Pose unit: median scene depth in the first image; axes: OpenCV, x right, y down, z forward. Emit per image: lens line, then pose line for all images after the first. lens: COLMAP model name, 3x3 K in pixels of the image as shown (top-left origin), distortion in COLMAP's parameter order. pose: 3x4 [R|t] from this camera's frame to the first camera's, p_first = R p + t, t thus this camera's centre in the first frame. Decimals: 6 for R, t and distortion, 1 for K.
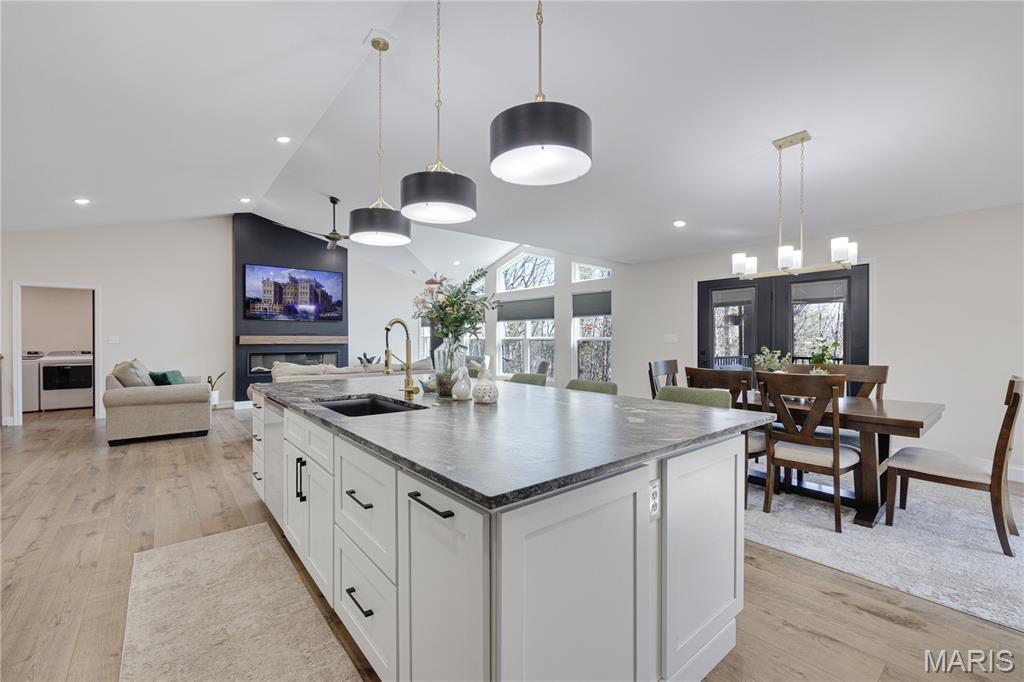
lens RADIAL K [[428.2, 0, 512.7], [0, 428.2, 344.6], [0, 0, 1]] dist [0.000250, -0.000009]
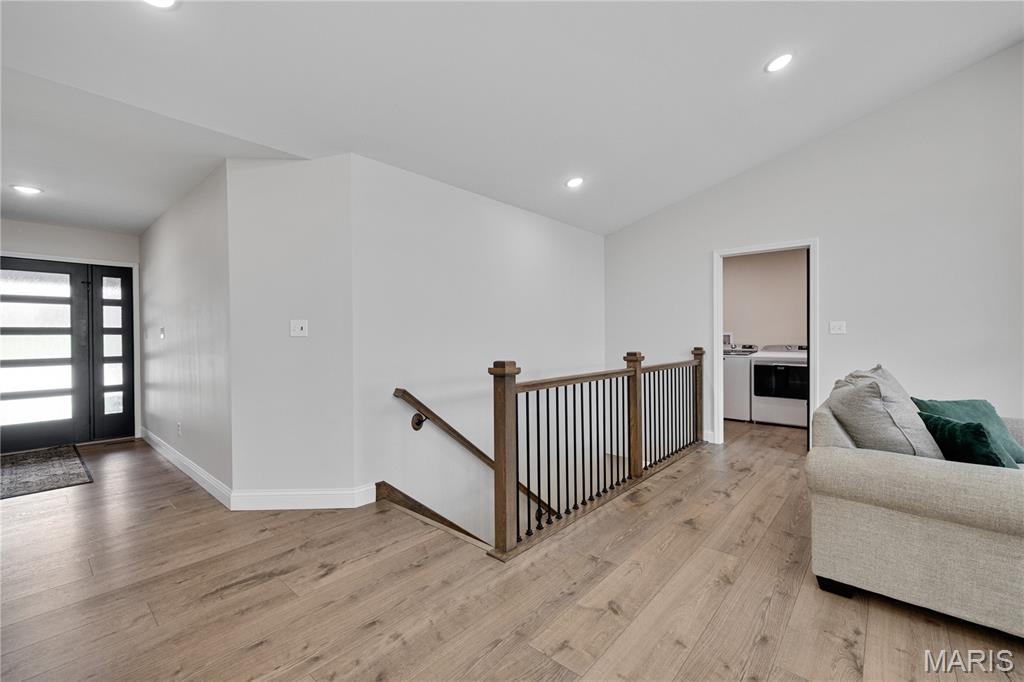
lens RADIAL K [[428.2, 0, 511.5], [0, 428.2, 343.4], [0, 0, 1]] dist [0.000250, -0.000009]
pose [[0.161399, 0.012533, -0.986810, -0.429749], [0.001146, 0.999916, 0.012887, 0.002318], [0.986888, -0.003210, 0.161372, 0.470532]]
